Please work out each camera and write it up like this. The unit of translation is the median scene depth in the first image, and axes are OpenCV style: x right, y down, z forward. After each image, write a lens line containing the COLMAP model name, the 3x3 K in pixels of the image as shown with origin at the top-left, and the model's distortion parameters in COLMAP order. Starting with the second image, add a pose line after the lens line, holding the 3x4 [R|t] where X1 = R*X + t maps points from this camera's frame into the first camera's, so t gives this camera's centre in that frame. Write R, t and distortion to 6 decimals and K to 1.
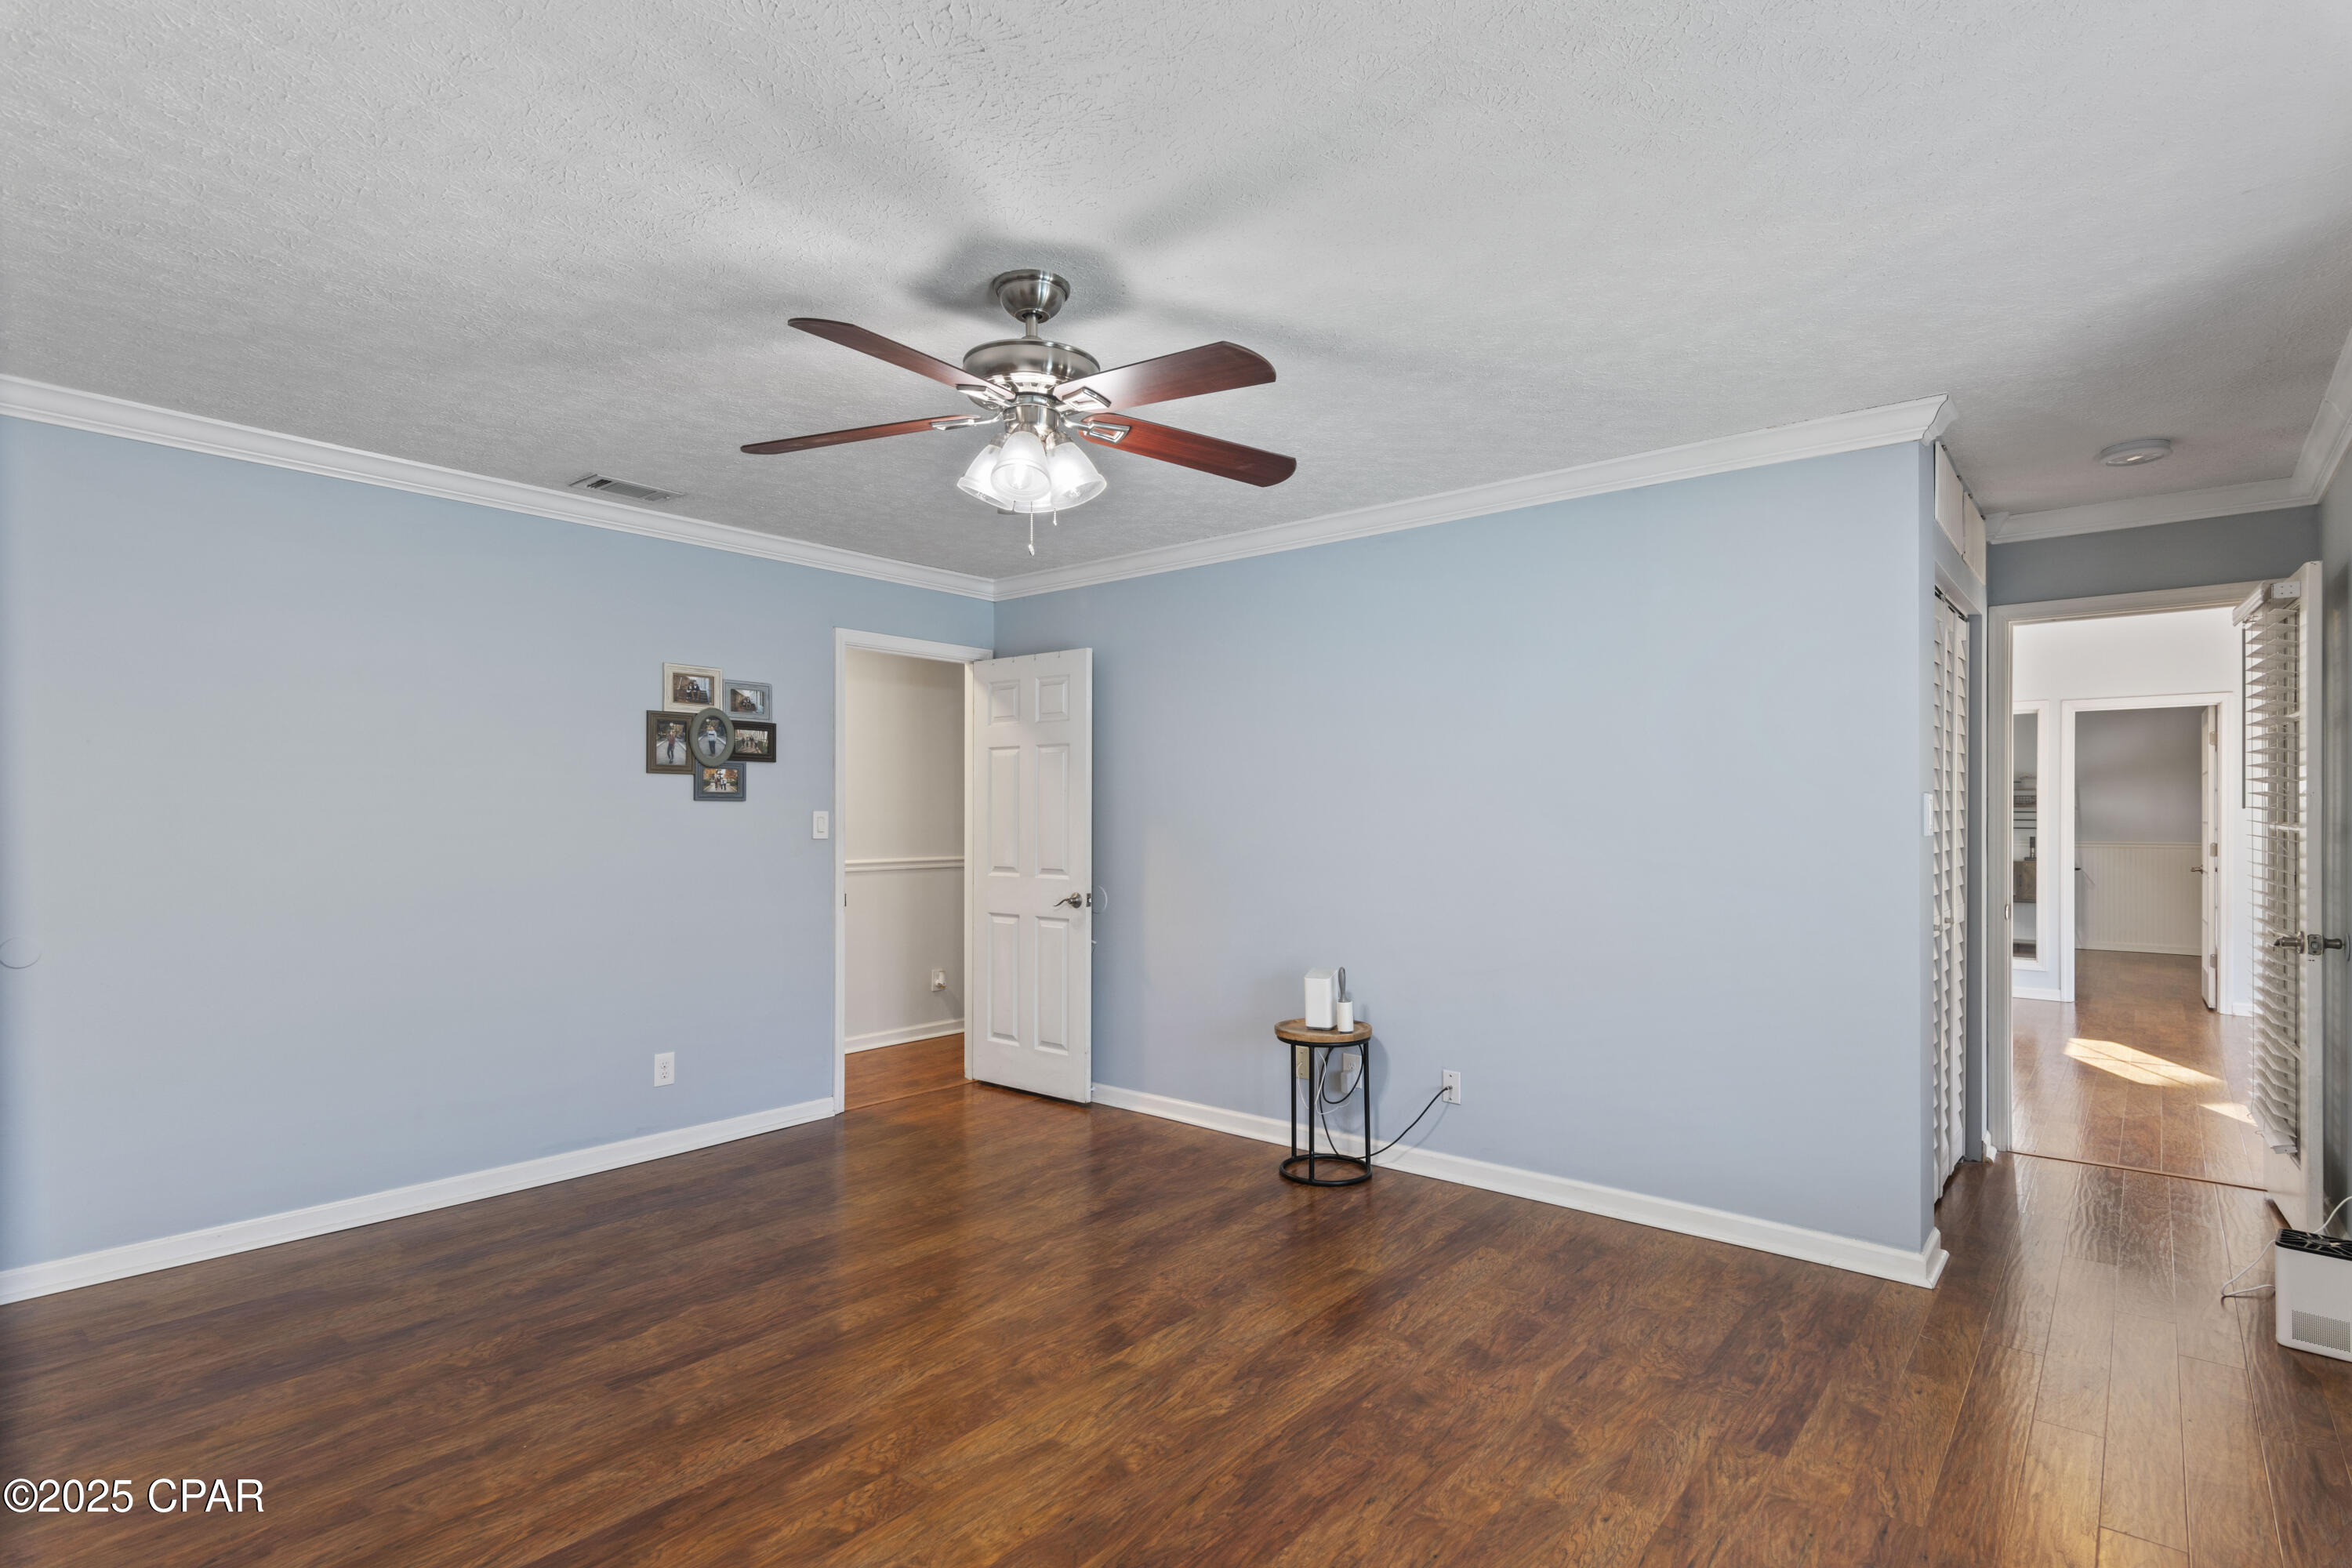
lens RADIAL K [[1164.1, 0, 1189.4], [0, 1164.1, 807.1], [0, 0, 1]] dist [0.002976, -0.000971]
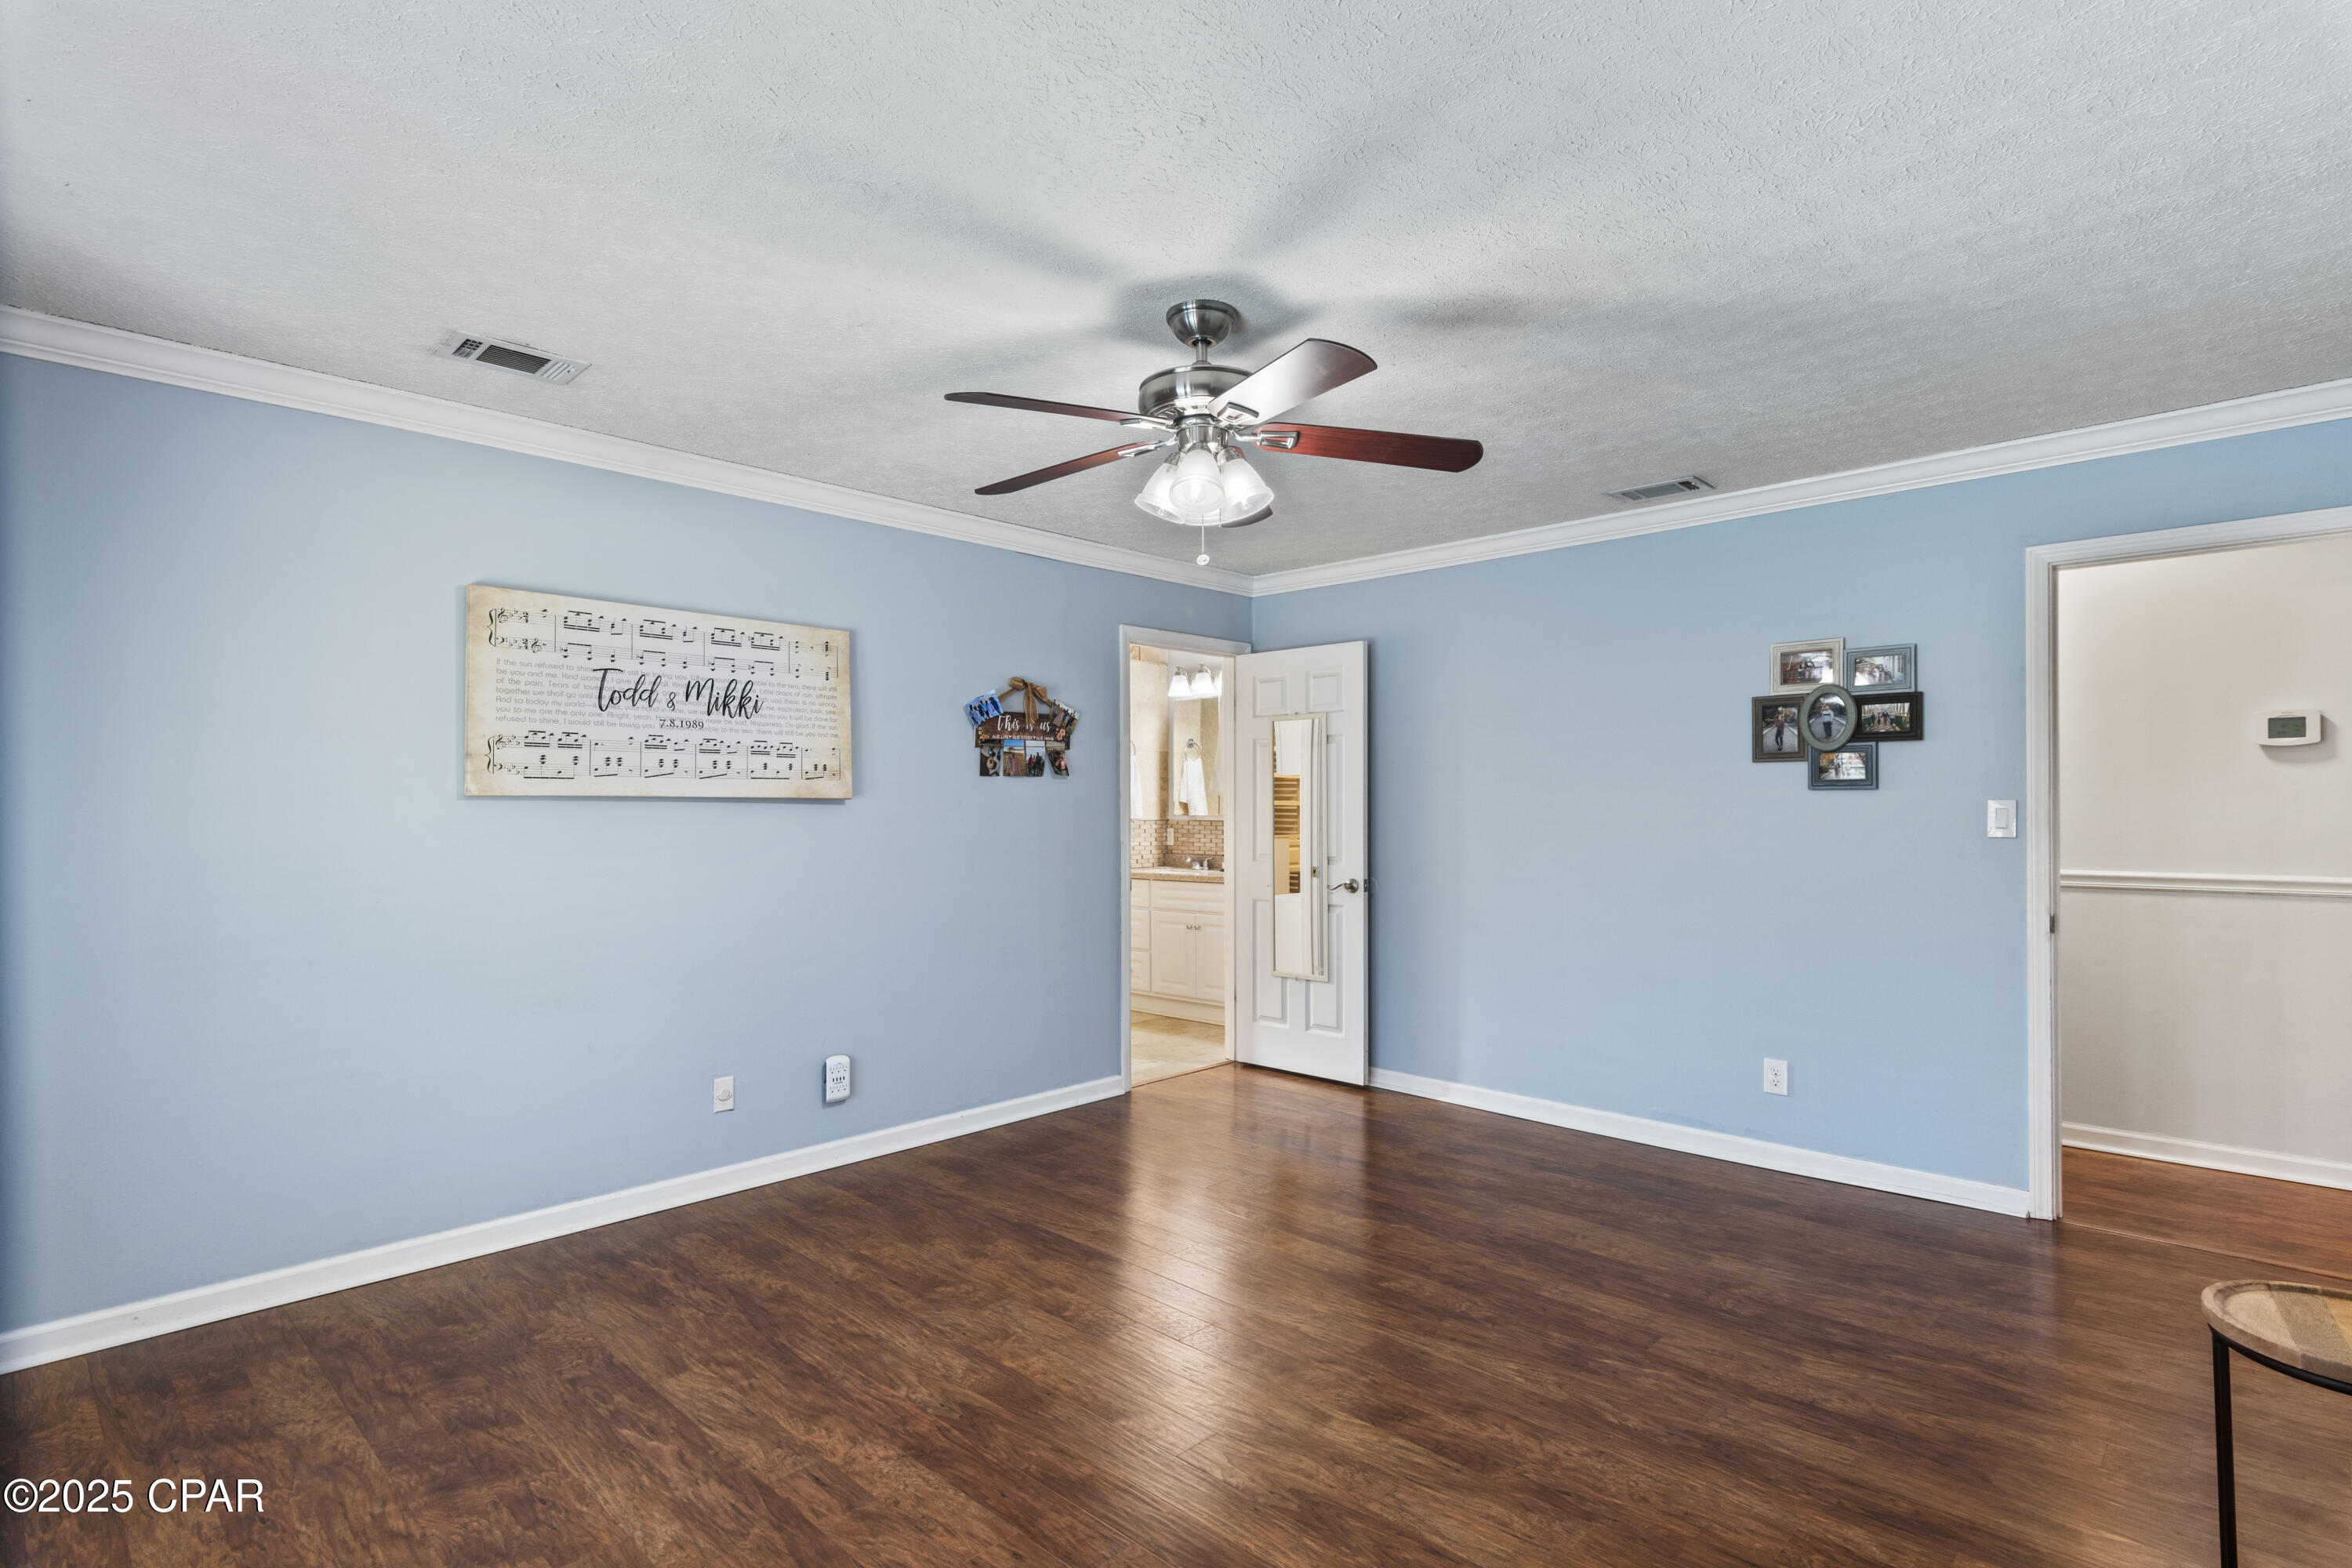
lens RADIAL K [[1164.1, 0, 1177.8], [0, 1164.1, 794.4], [0, 0, 1]] dist [0.002976, -0.000971]
pose [[-0.084882, -0.012320, -0.996315, 0.663023], [0.008912, 0.999874, -0.013124, 0.007018], [0.996351, -0.009994, -0.084762, 0.754356]]
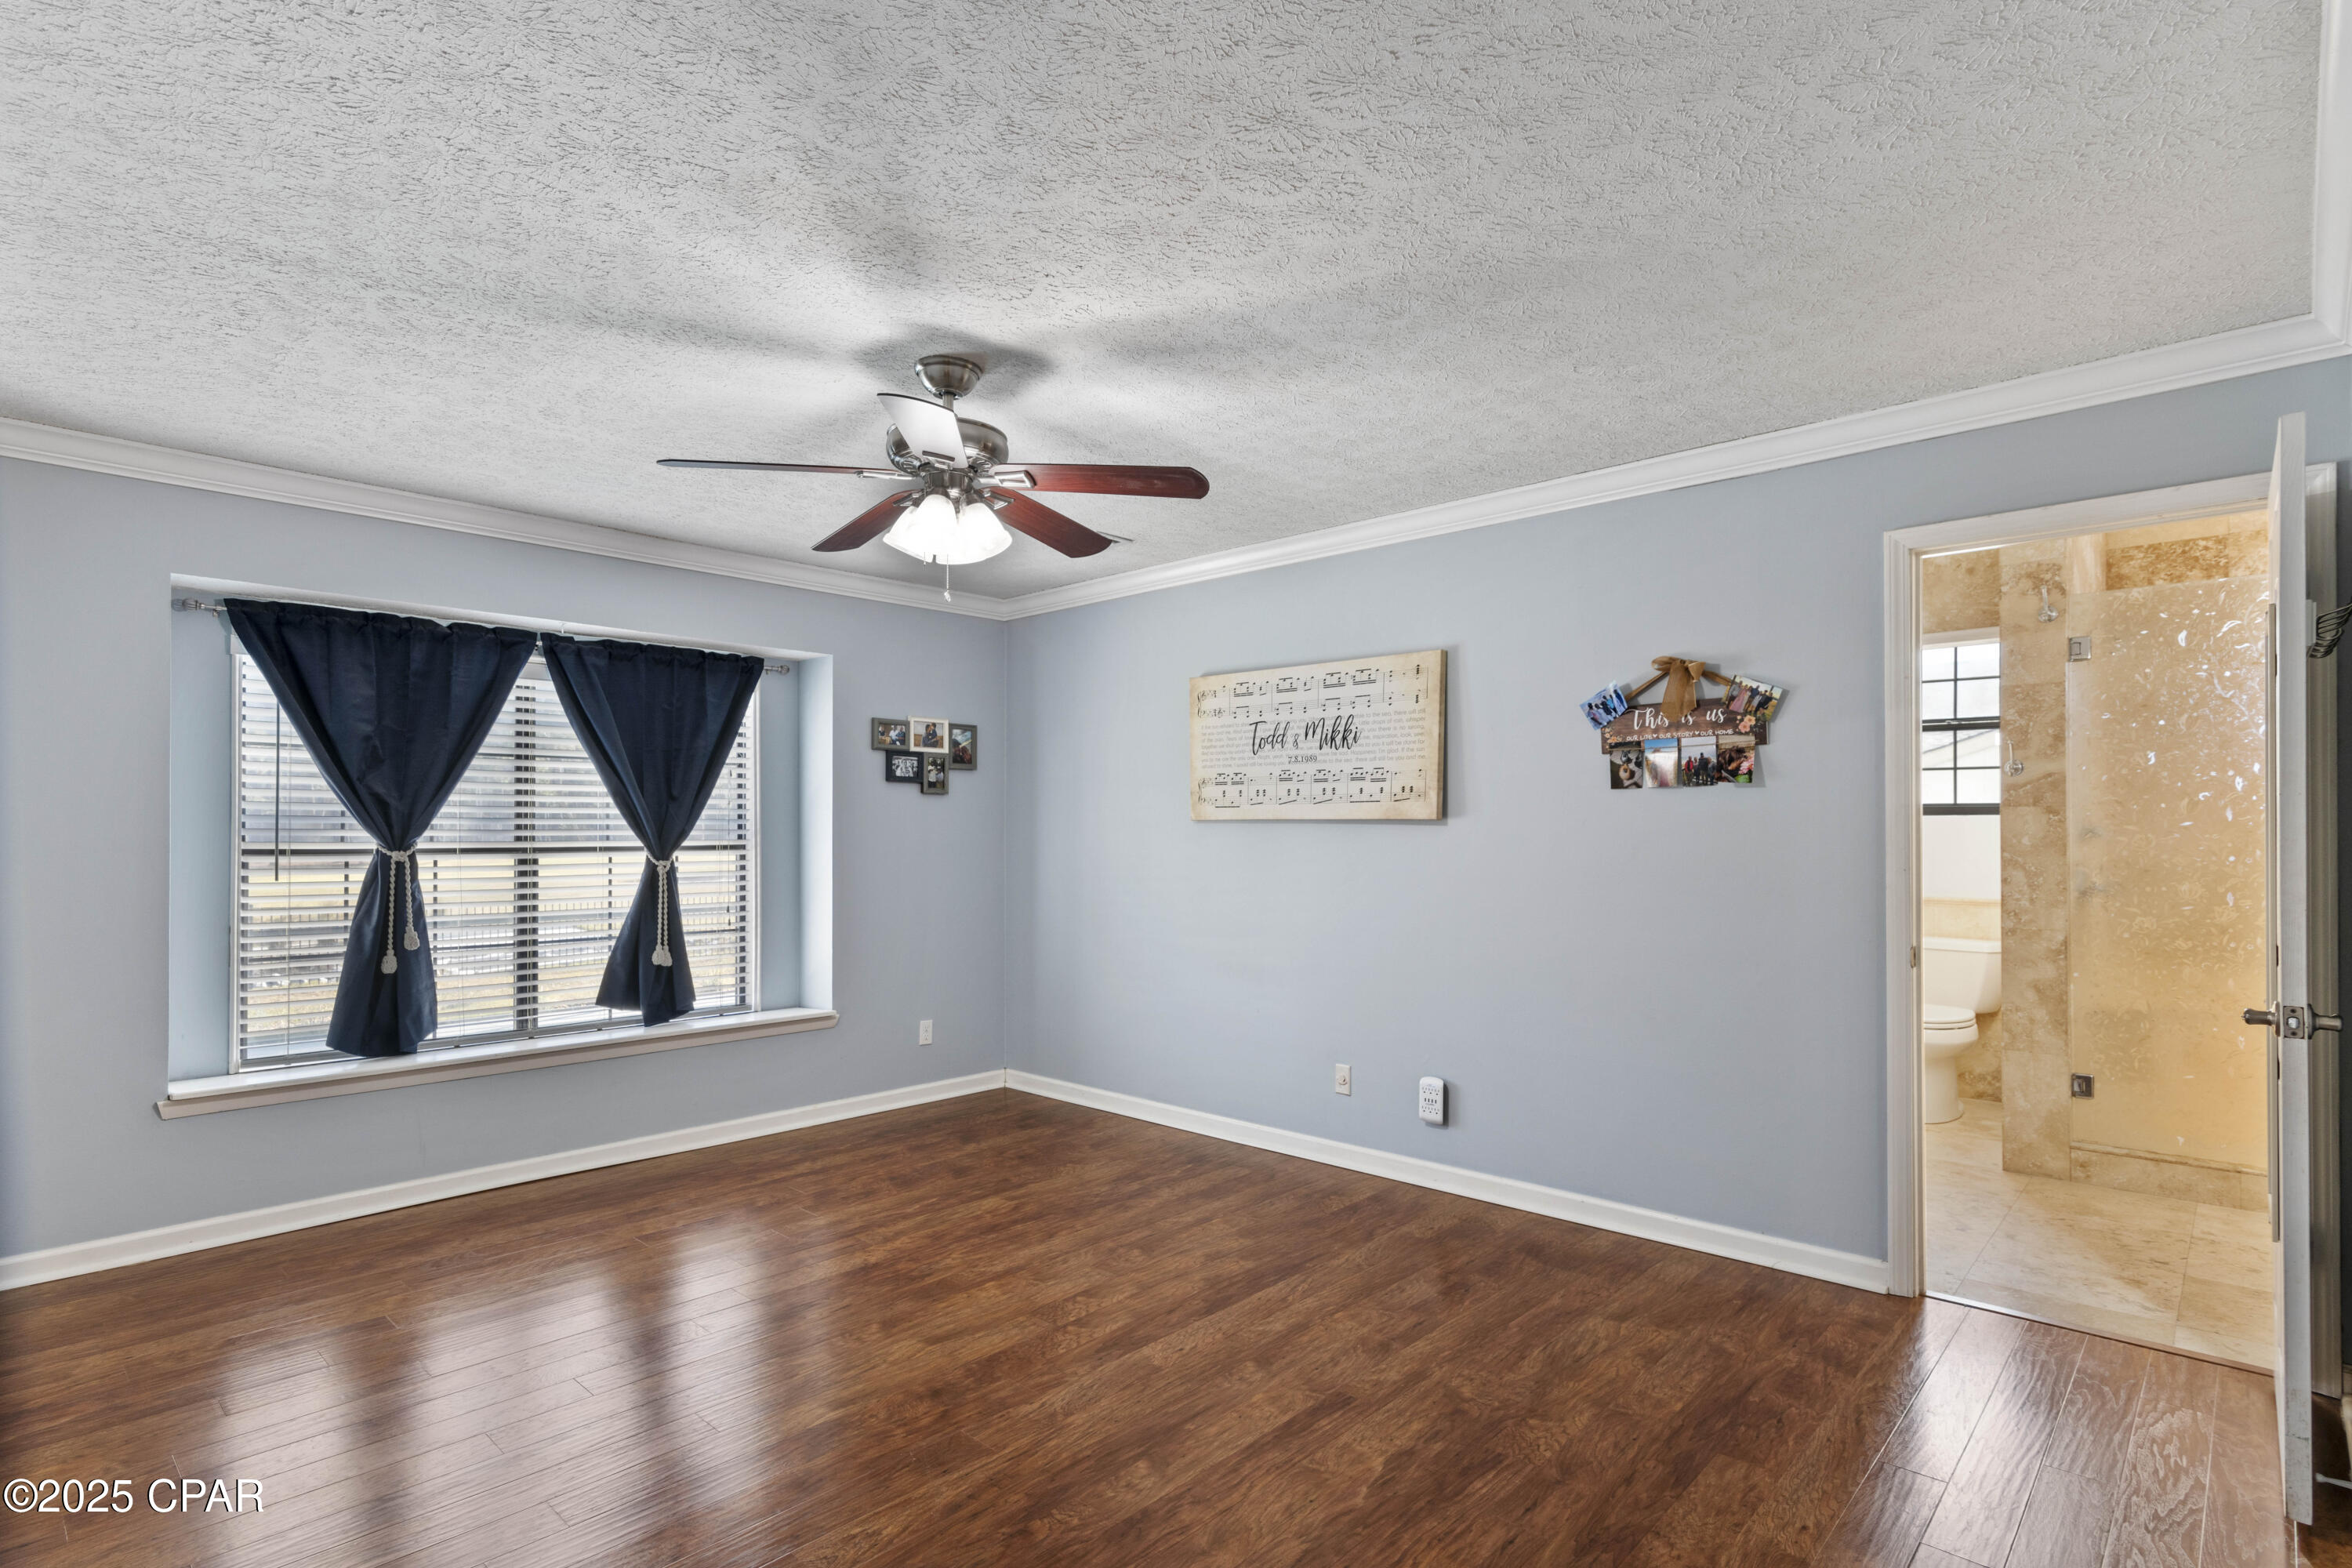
lens RADIAL K [[1164.1, 0, 1176.6], [0, 1164.1, 816.2], [0, 0, 1]] dist [0.002976, -0.000971]
pose [[-0.997718, -0.001202, 0.067508, -0.310778], [-0.002551, 0.999799, -0.019895, 0.013520], [-0.067470, -0.020021, -0.997520, 1.506563]]
